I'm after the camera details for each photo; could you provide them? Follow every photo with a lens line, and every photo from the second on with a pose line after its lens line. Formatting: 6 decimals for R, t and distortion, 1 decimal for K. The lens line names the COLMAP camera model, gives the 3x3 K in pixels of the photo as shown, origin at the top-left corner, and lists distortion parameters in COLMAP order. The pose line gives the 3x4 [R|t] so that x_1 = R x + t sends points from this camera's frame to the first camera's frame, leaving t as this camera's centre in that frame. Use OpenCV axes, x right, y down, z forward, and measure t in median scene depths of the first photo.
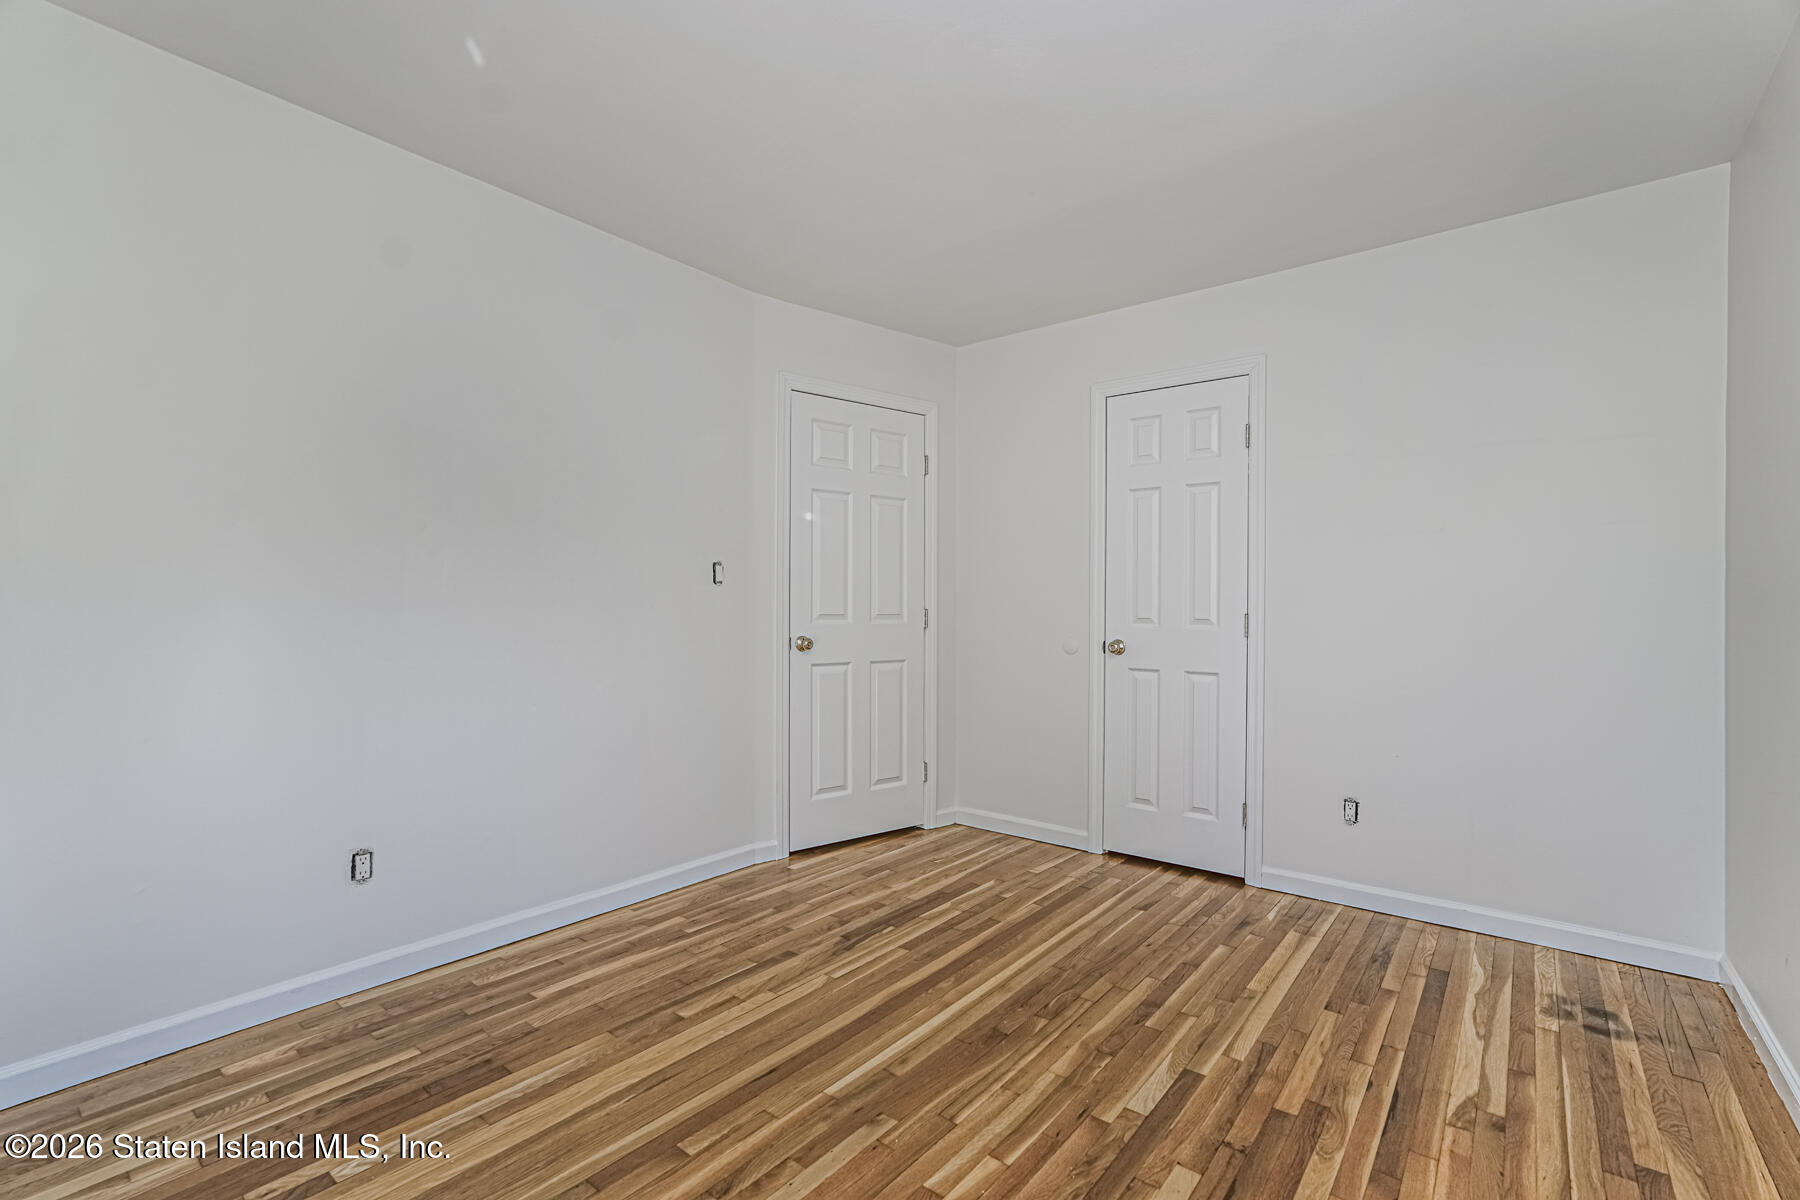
lens RADIAL K [[796.2, 0, 899.0], [0, 796.2, 605.8], [0, 0, 1]] dist [-0.011052, 0.006833]
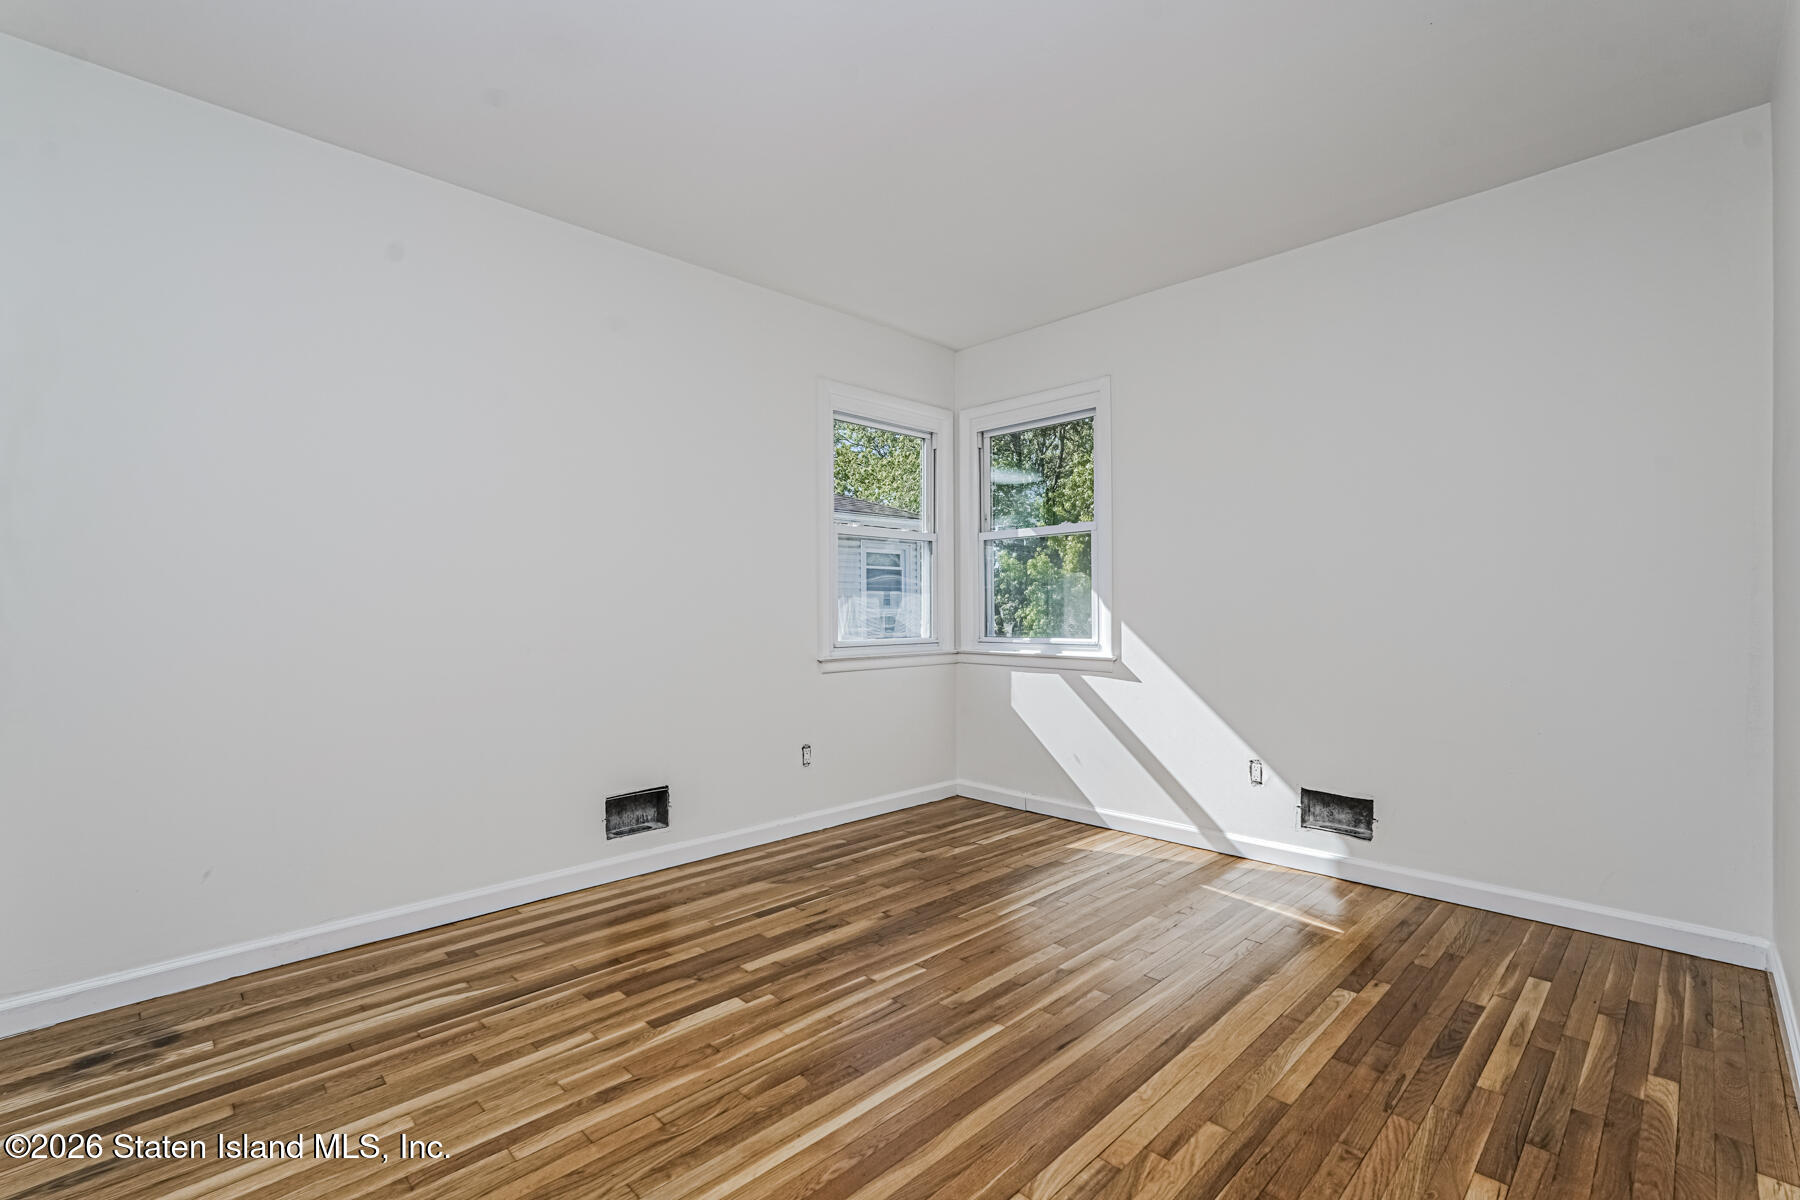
lens RADIAL K [[796.2, 0, 898.4], [0, 796.2, 604.1], [0, 0, 1]] dist [-0.011052, 0.006833]
pose [[-0.992909, 0.000413, 0.118877, -0.076460], [-0.000485, 0.999972, -0.007519, 0.040132], [-0.118877, -0.007523, -0.992880, 2.009210]]
